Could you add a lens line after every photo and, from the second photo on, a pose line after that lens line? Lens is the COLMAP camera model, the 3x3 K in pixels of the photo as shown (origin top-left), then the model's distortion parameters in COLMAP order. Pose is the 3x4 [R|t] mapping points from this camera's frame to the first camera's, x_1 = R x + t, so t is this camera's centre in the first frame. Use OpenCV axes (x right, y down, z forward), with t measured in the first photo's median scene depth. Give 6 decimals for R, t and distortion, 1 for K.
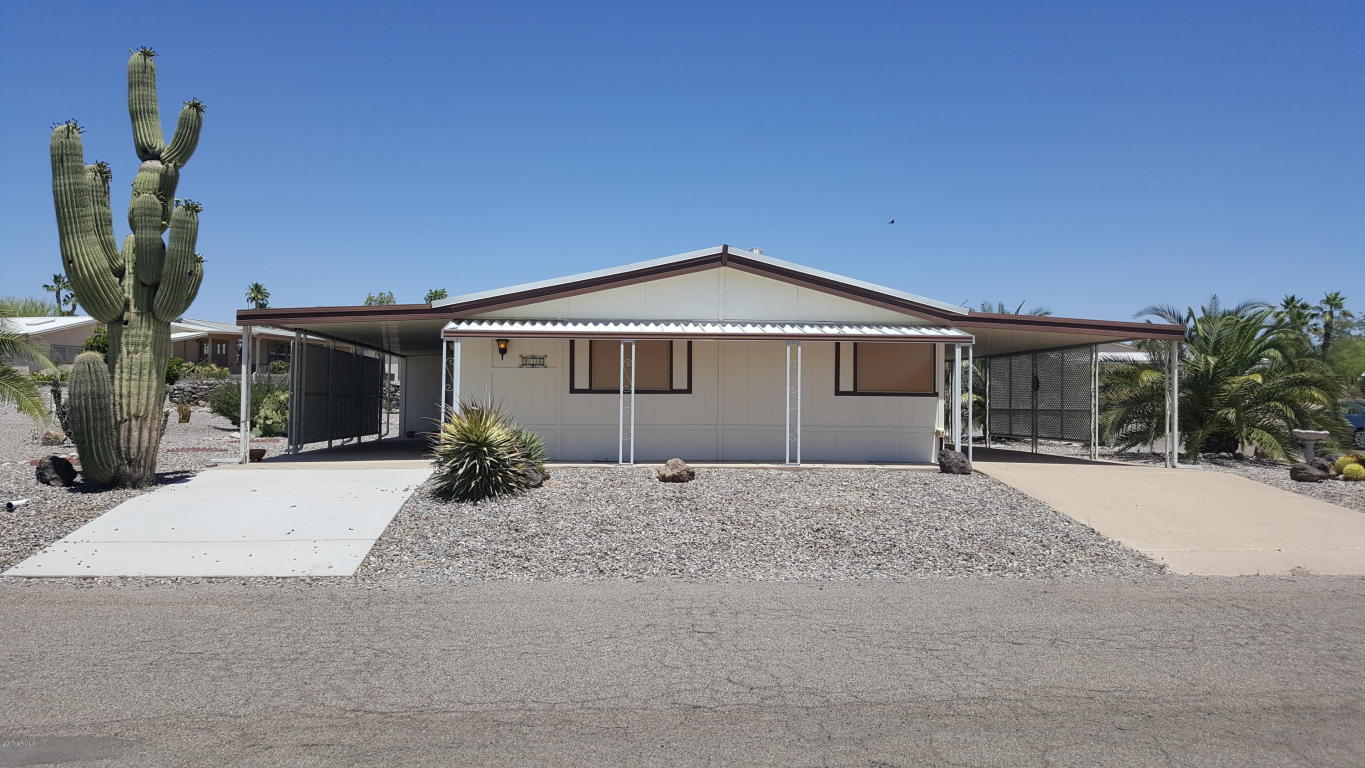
lens RADIAL K [[933.4, 0, 682.5], [0, 933.4, 384.0], [0, 0, 1]] dist [-0.001834, -0.001173]
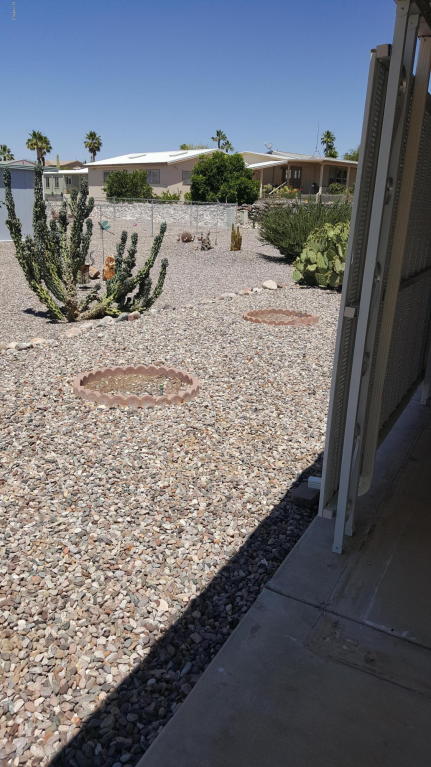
lens RADIAL K [[524.5, 0, 215.5], [0, 524.5, 383.5], [0, 0, 1]] dist [-0.001834, -0.001173]
pose [[0.812265, 0.201935, -0.547219, -0.144462], [-0.008662, 0.942233, 0.334846, -0.006253], [0.583225, -0.267244, 0.767092, 0.341269]]
